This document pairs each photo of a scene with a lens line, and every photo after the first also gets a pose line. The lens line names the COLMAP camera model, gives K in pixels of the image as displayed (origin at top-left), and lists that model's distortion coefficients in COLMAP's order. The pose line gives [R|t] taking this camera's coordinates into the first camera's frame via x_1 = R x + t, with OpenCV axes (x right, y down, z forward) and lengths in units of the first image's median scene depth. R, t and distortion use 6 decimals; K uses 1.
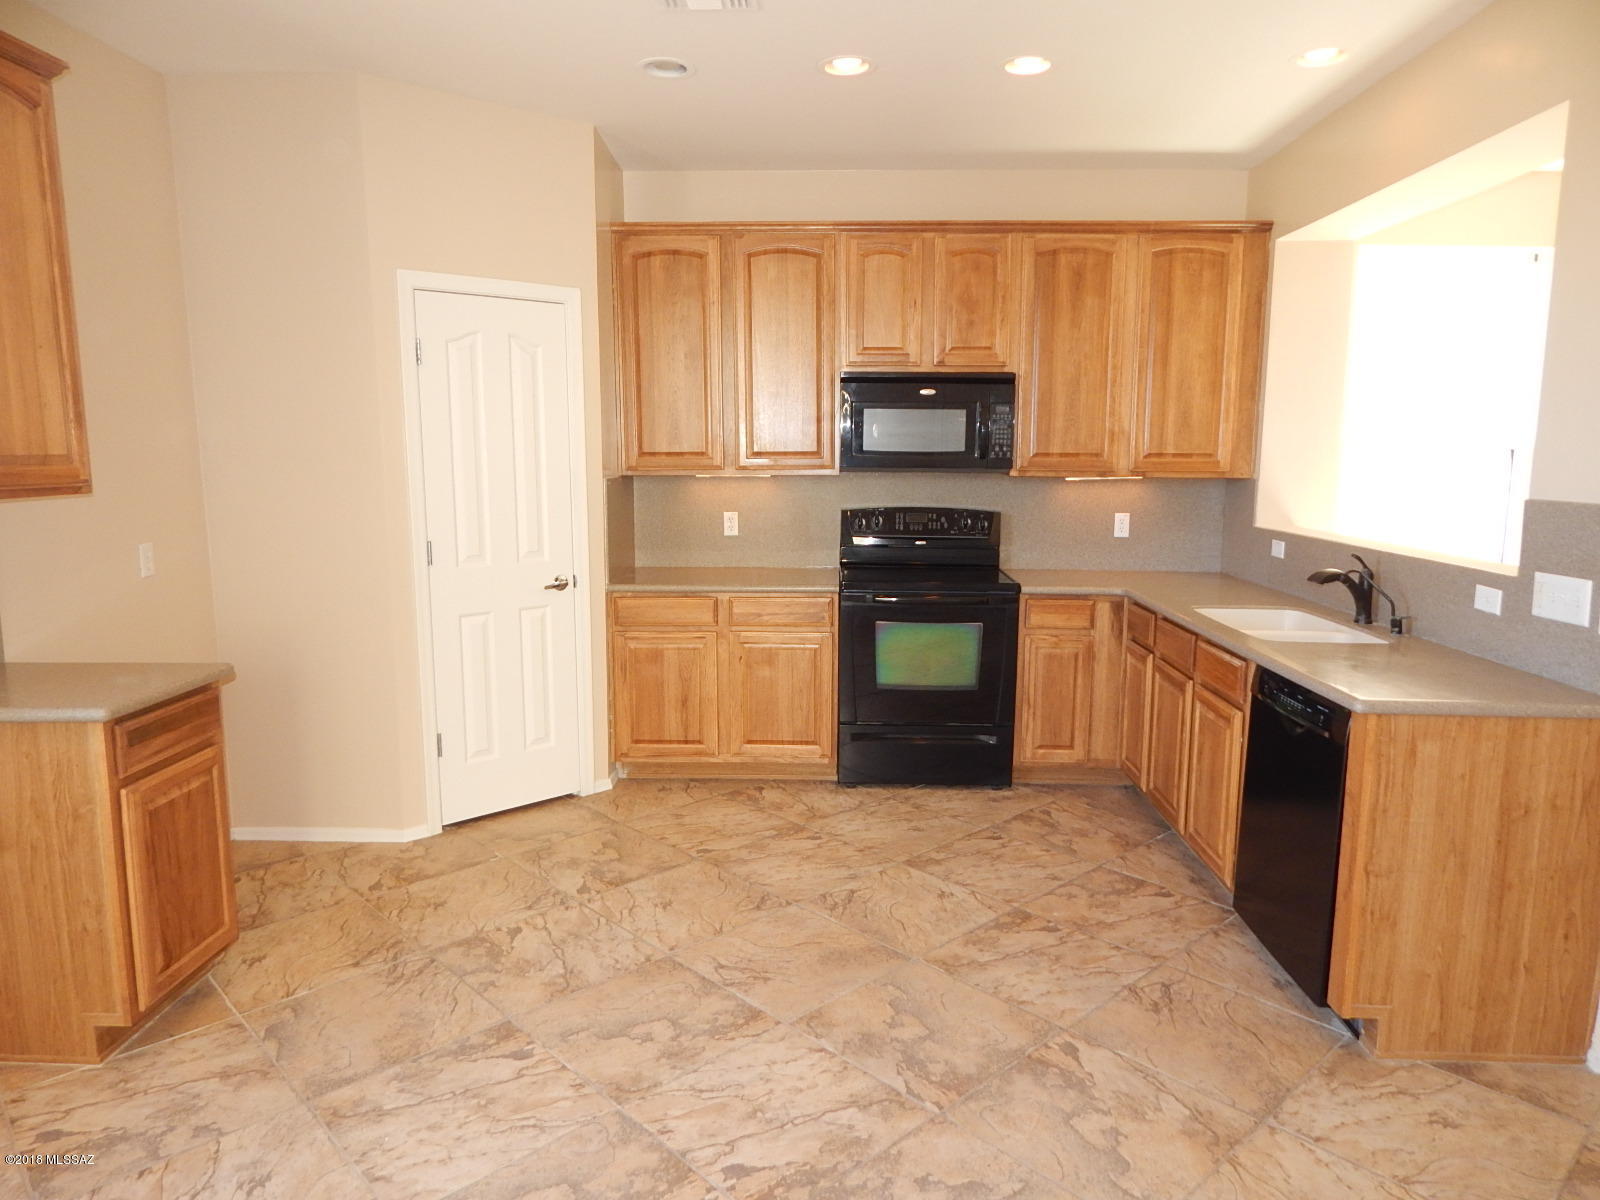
lens RADIAL K [[1050.7, 0, 805.7], [0, 1050.7, 597.3], [0, 0, 1]] dist [0.012216, -0.003179]
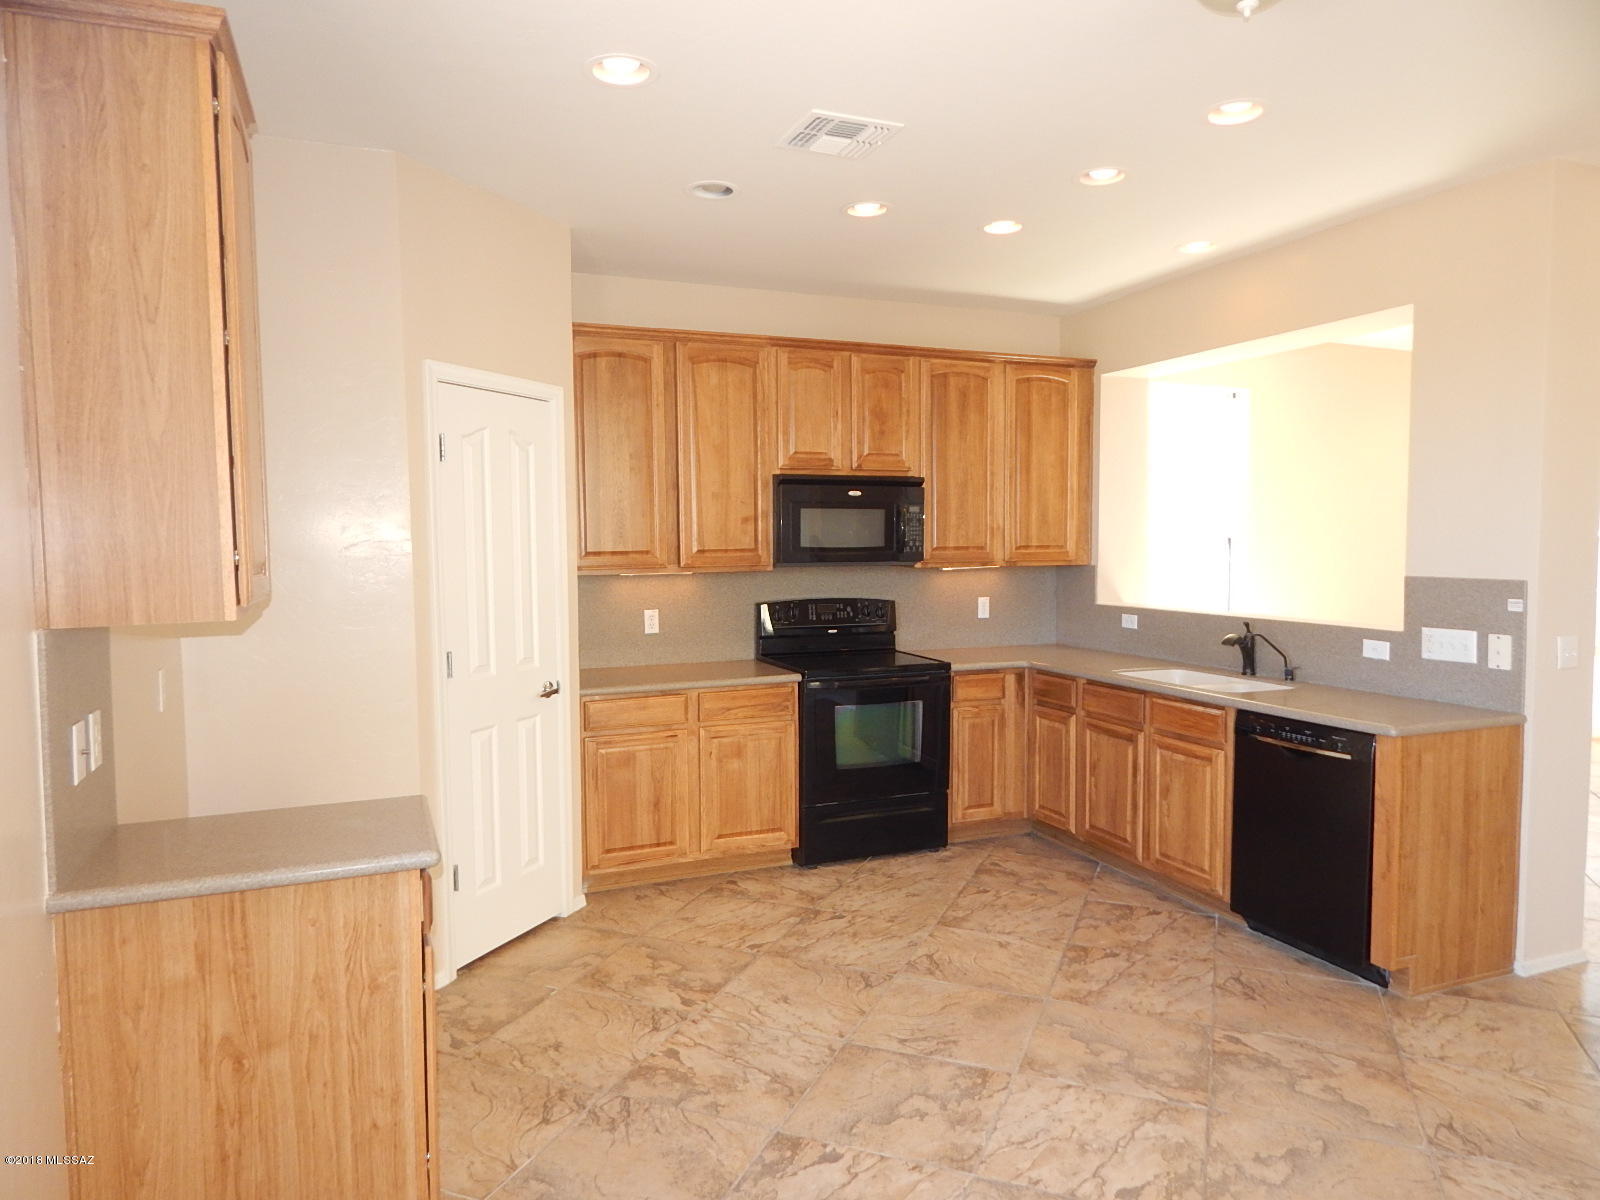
lens RADIAL K [[1051.7, 0, 800.0], [0, 1051.7, 600.0], [0, 0, 1]] dist [0.006717, -0.007872]
pose [[0.912515, -0.035638, 0.407487, -0.457231], [0.069362, 0.995252, -0.068284, -0.015779], [-0.403119, 0.090574, 0.910654, 0.039201]]
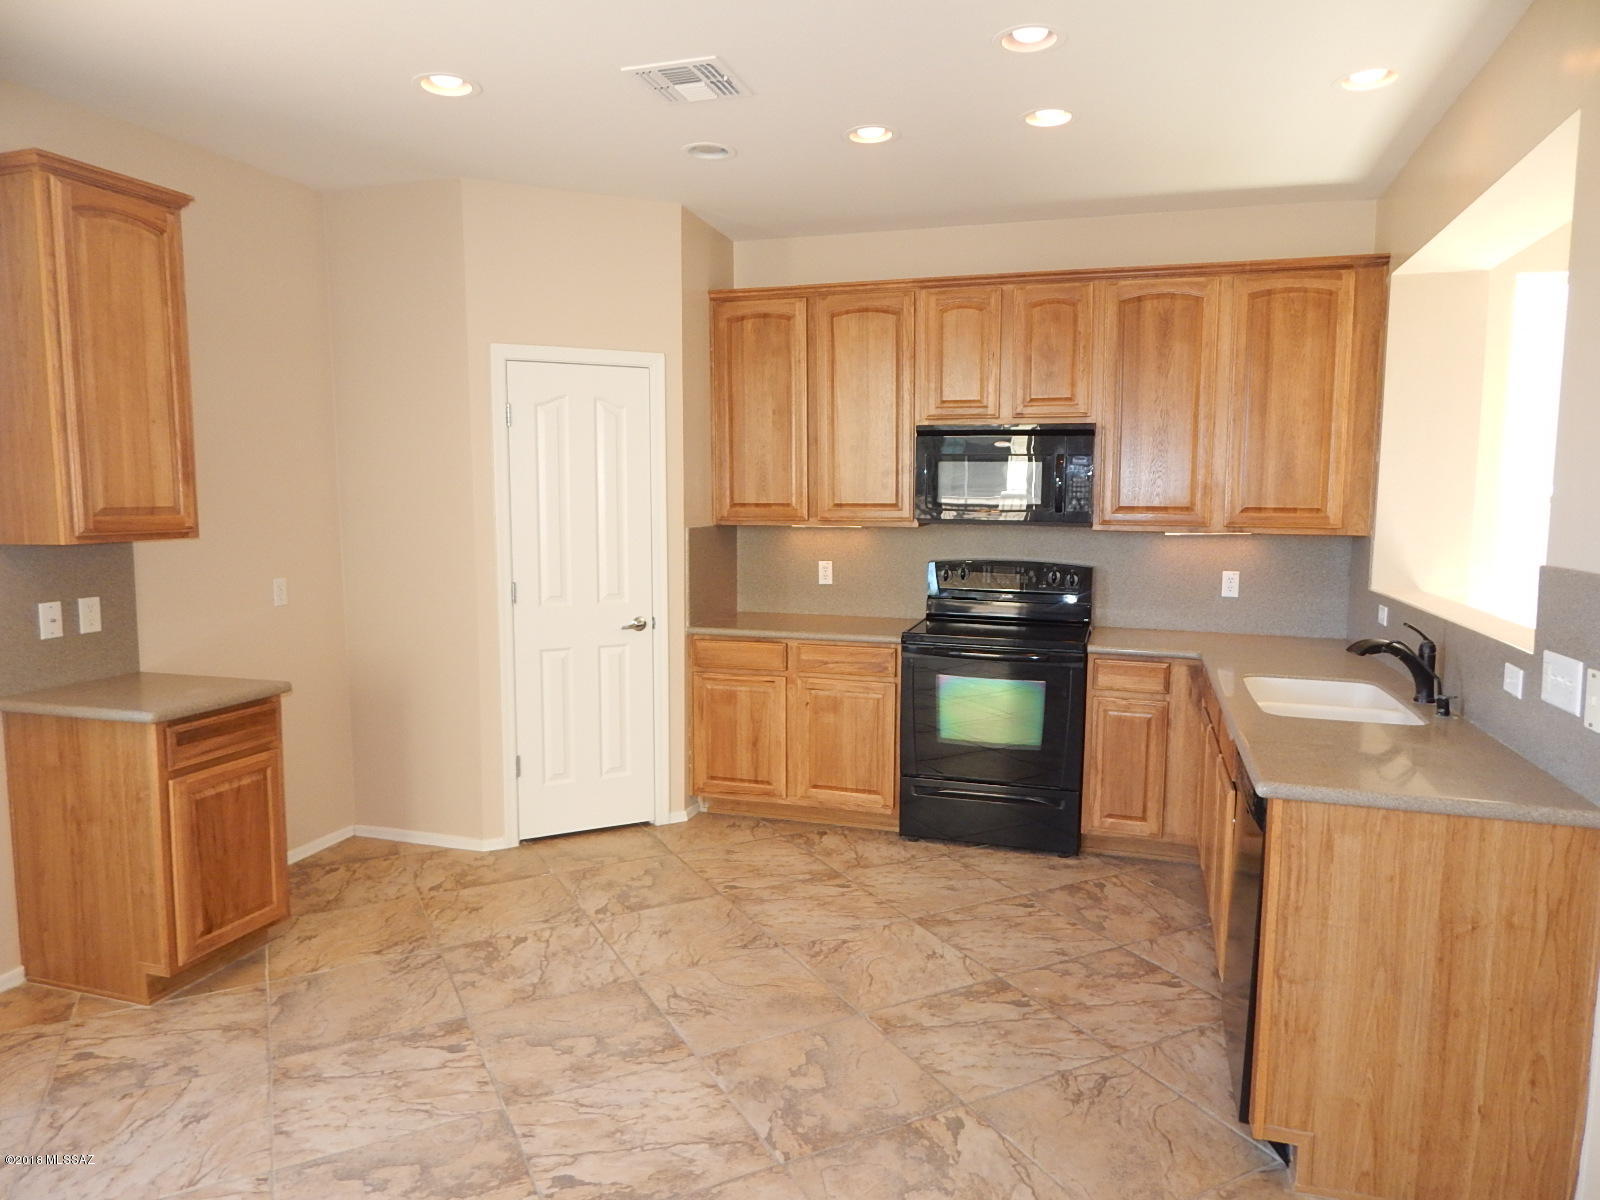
lens RADIAL K [[1052.5, 0, 807.4], [0, 1052.5, 597.3], [0, 0, 1]] dist [0.009508, -0.001710]
pose [[0.962847, 0.028650, -0.268525, 0.247804], [-0.040405, 0.998447, -0.038354, -0.007453], [0.267009, 0.047779, 0.962509, 0.006586]]
